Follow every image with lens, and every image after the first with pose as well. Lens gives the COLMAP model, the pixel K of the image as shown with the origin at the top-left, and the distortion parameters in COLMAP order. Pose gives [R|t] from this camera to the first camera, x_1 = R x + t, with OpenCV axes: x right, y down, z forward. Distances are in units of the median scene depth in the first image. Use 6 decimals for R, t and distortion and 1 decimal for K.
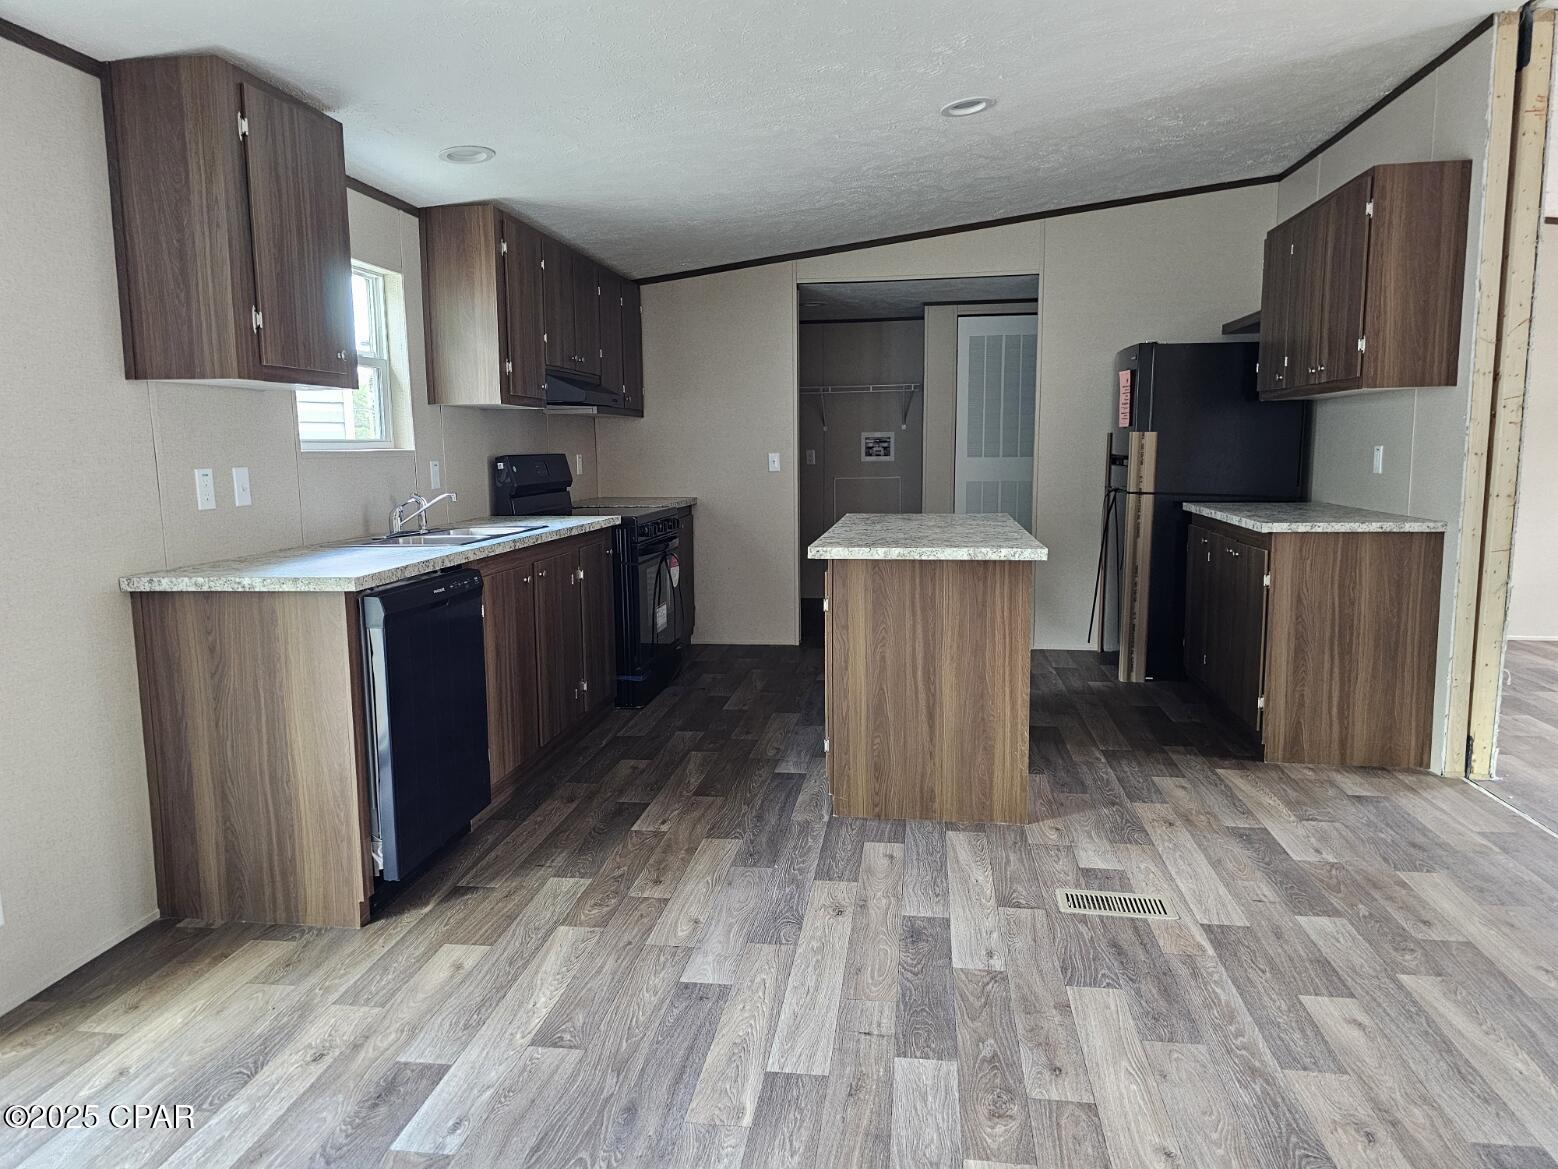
lens RADIAL K [[1040.7, 0, 775.7], [0, 1040.7, 559.9], [0, 0, 1]] dist [0.081752, -0.103107]
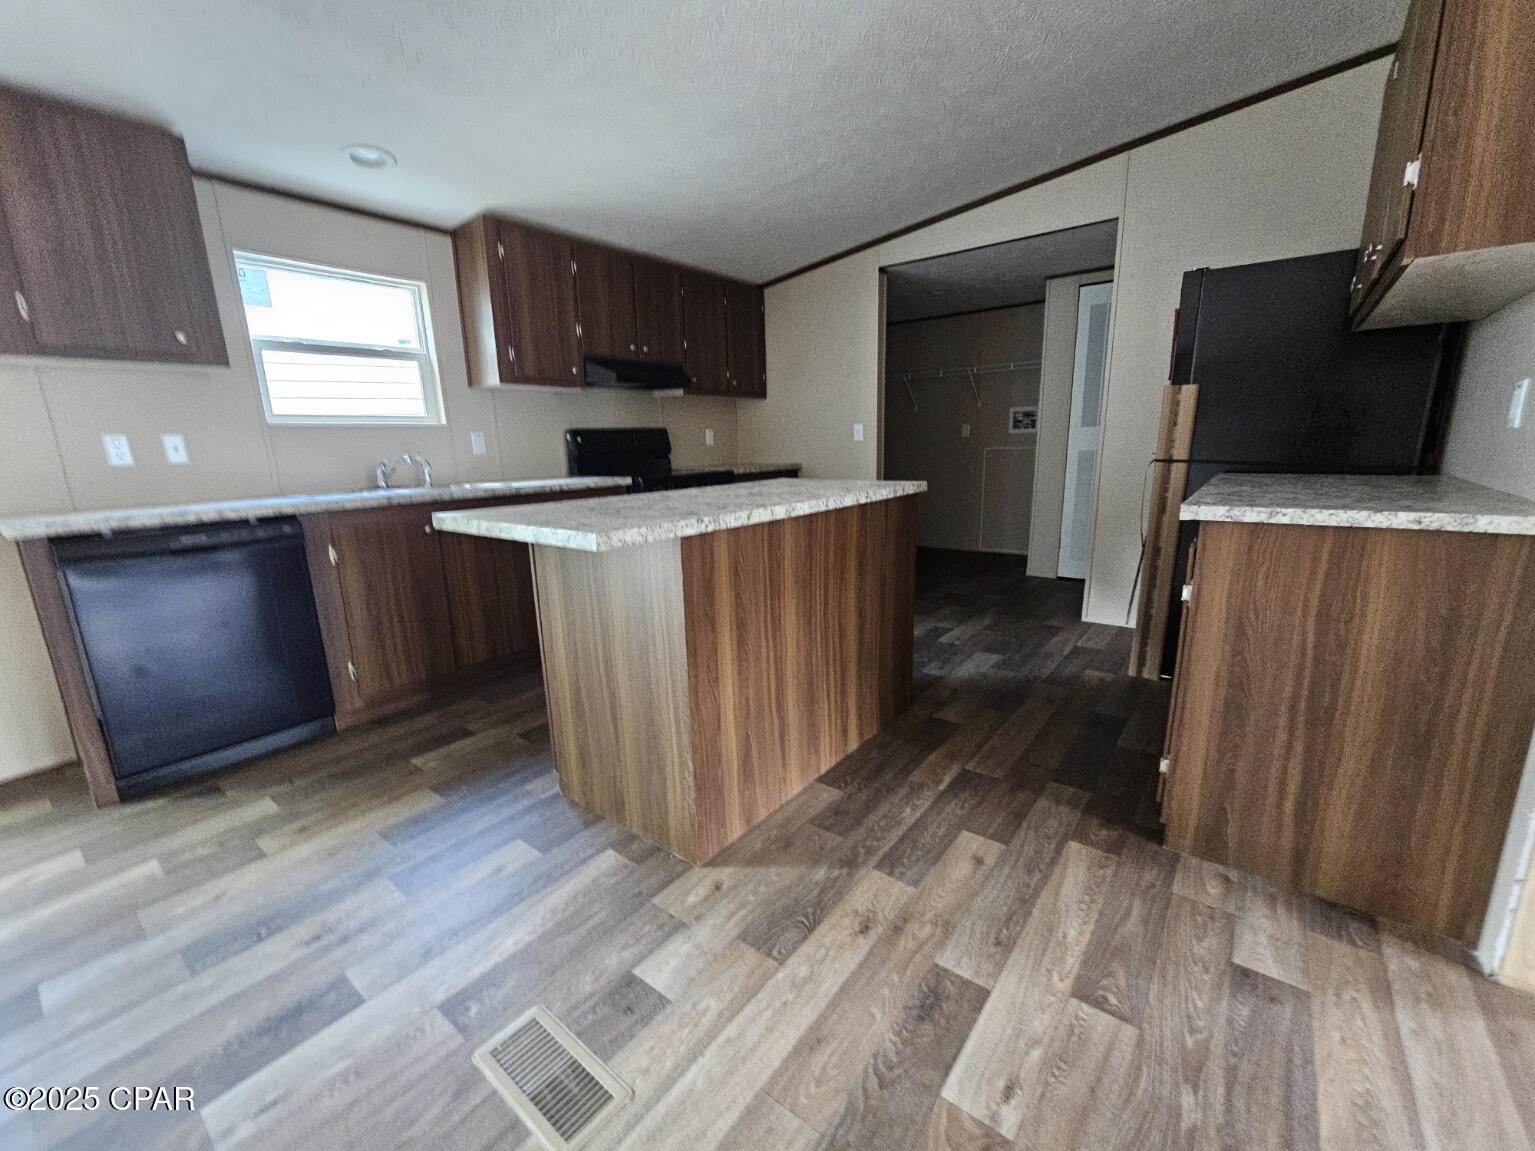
lens RADIAL K [[636.4, 0, 767.5], [0, 636.4, 575.5], [0, 0, 1]] dist [0.000097, 0.000560]
pose [[0.868989, 0.092203, -0.486165, 0.496280], [-0.037912, 0.992005, 0.120373, -0.033789], [0.493377, -0.086171, 0.865537, 0.607244]]
